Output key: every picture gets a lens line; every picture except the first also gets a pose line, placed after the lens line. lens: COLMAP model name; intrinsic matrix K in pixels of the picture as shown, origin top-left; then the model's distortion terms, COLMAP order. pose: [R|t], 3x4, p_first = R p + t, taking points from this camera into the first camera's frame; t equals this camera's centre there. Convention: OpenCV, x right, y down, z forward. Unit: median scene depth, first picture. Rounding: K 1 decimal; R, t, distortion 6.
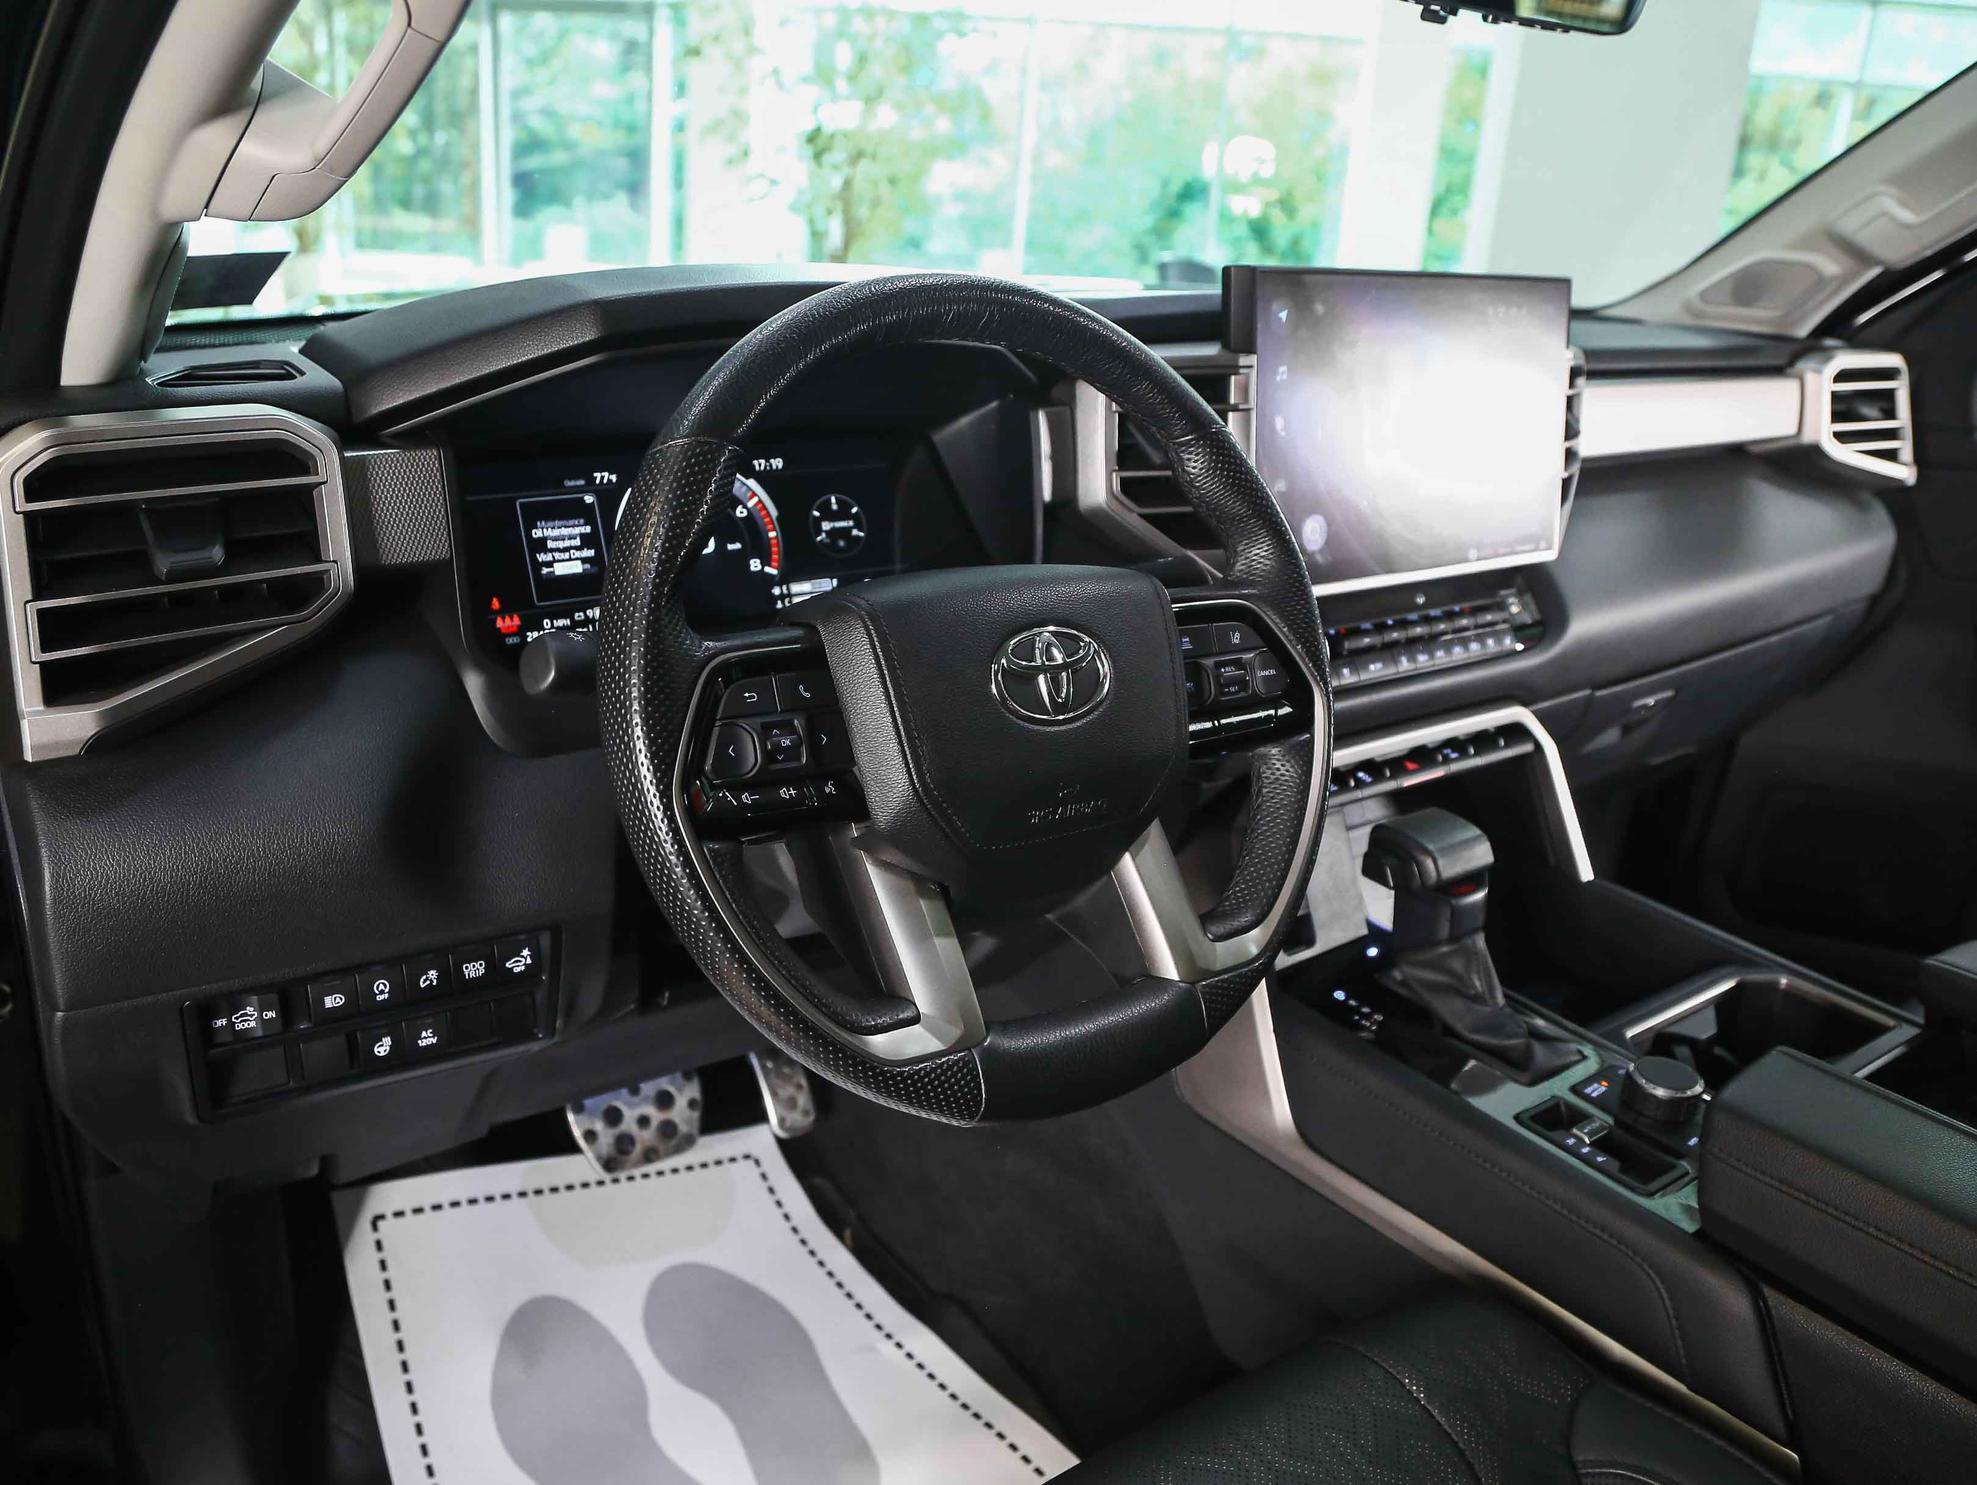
lens RADIAL K [[1558.7, 0, 986.1], [0, 1558.7, 722.4], [0, 0, 1]] dist [-0.110243, 0.047862]
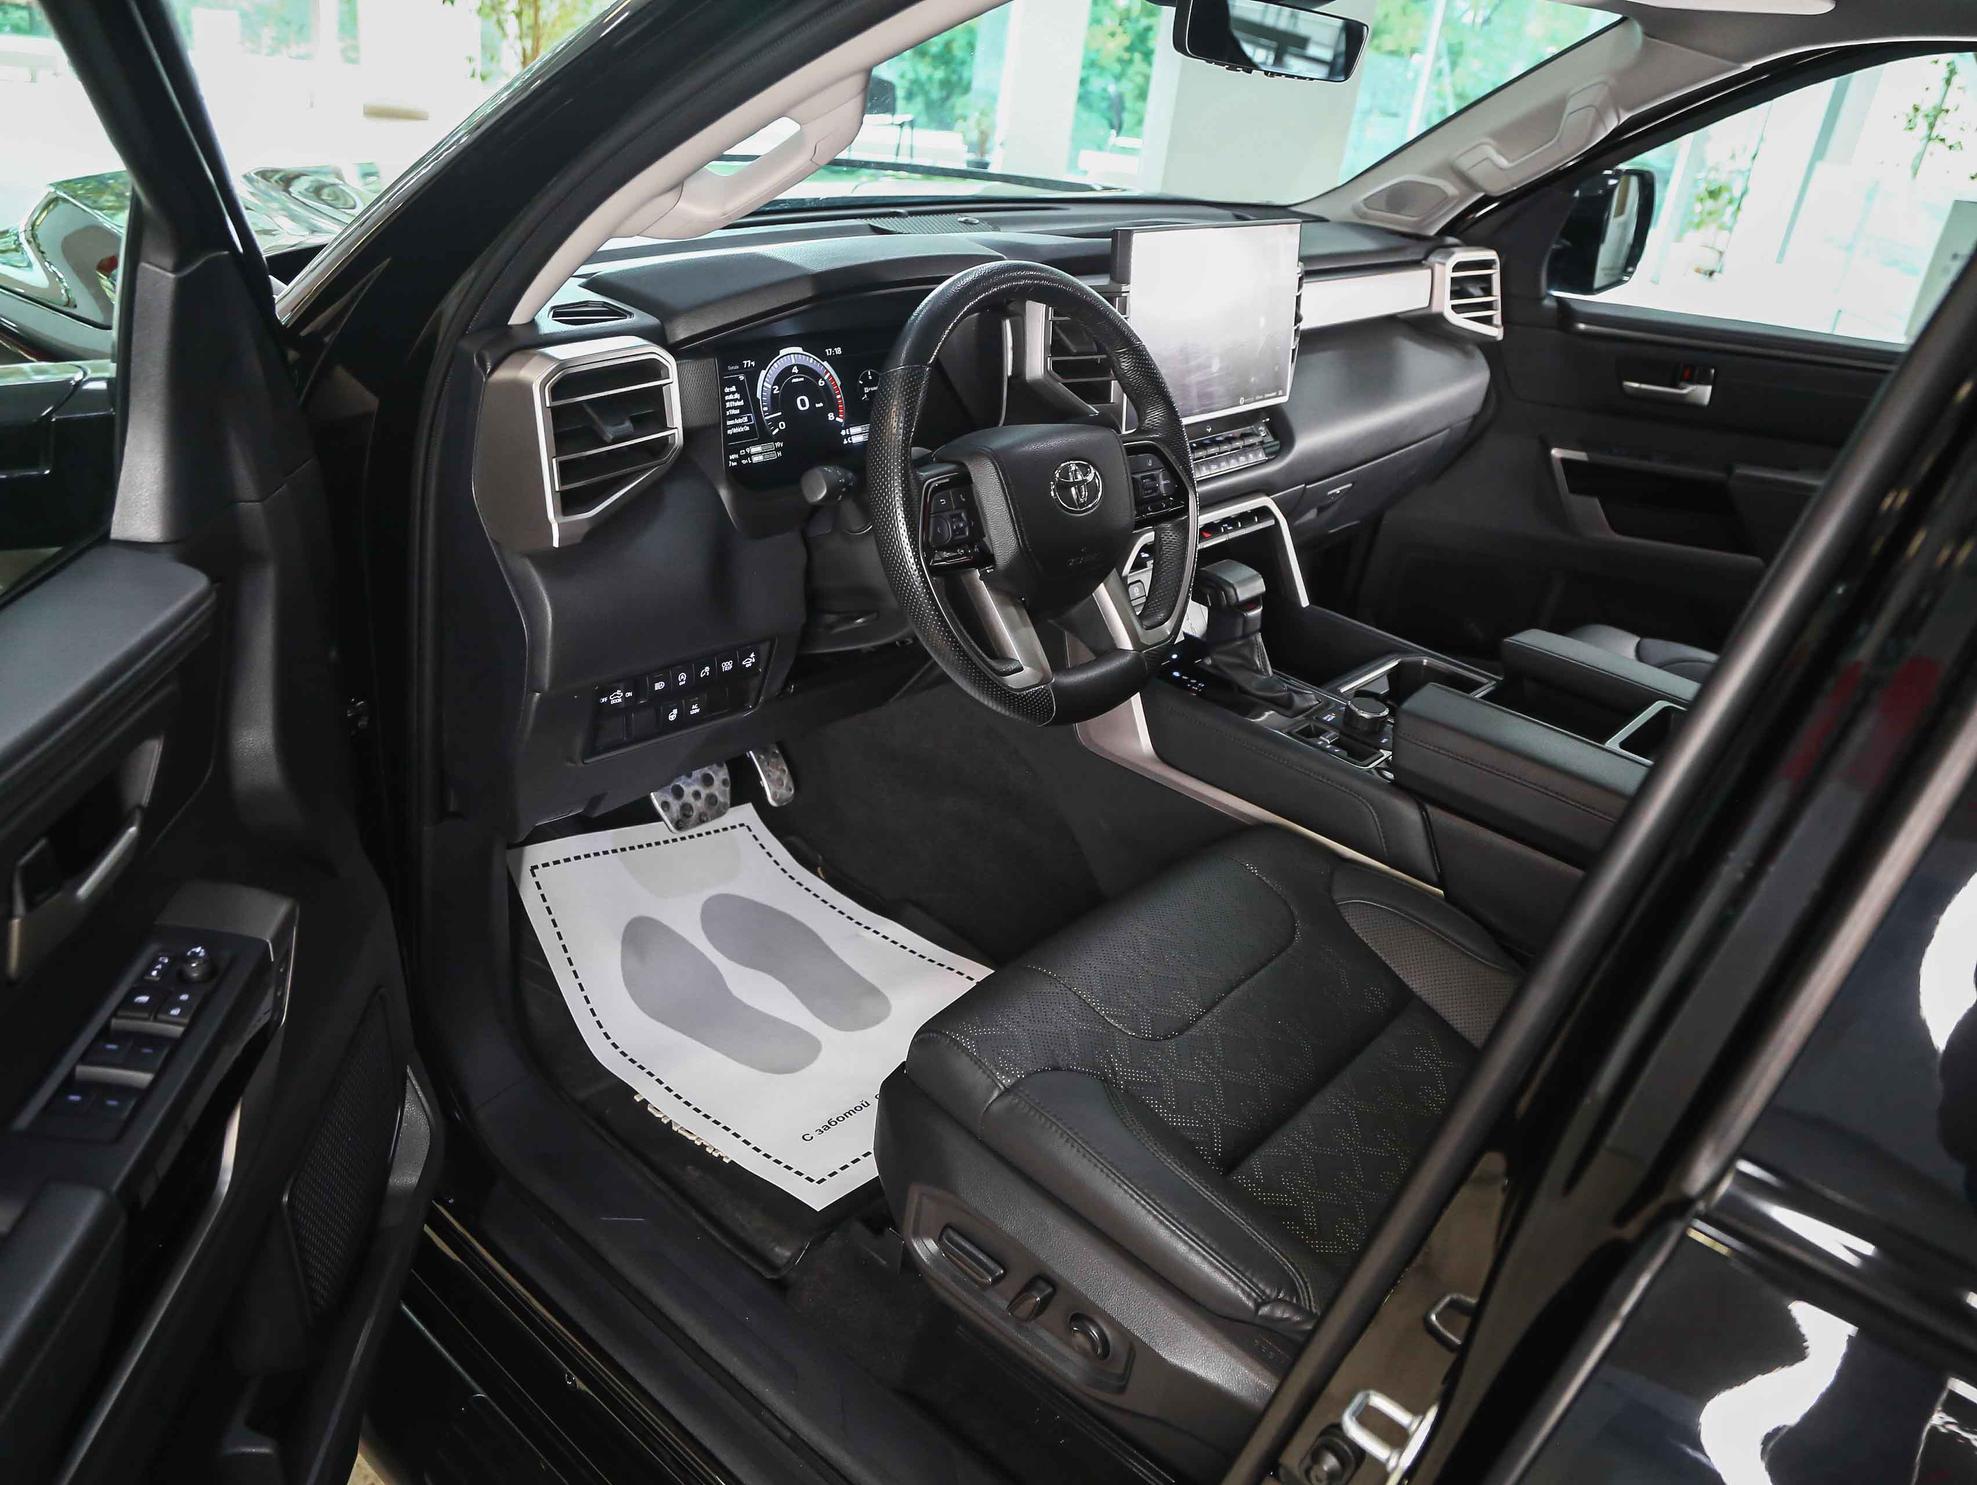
lens RADIAL K [[1558.7, 0, 953.8], [0, 1558.7, 698.6], [0, 0, 1]] dist [-0.110243, 0.047862]
pose [[0.976925, -0.046636, 0.208429, -0.359205], [0.021287, 0.992271, 0.122250, -0.006469], [-0.212519, -0.114992, 0.970367, -0.580174]]
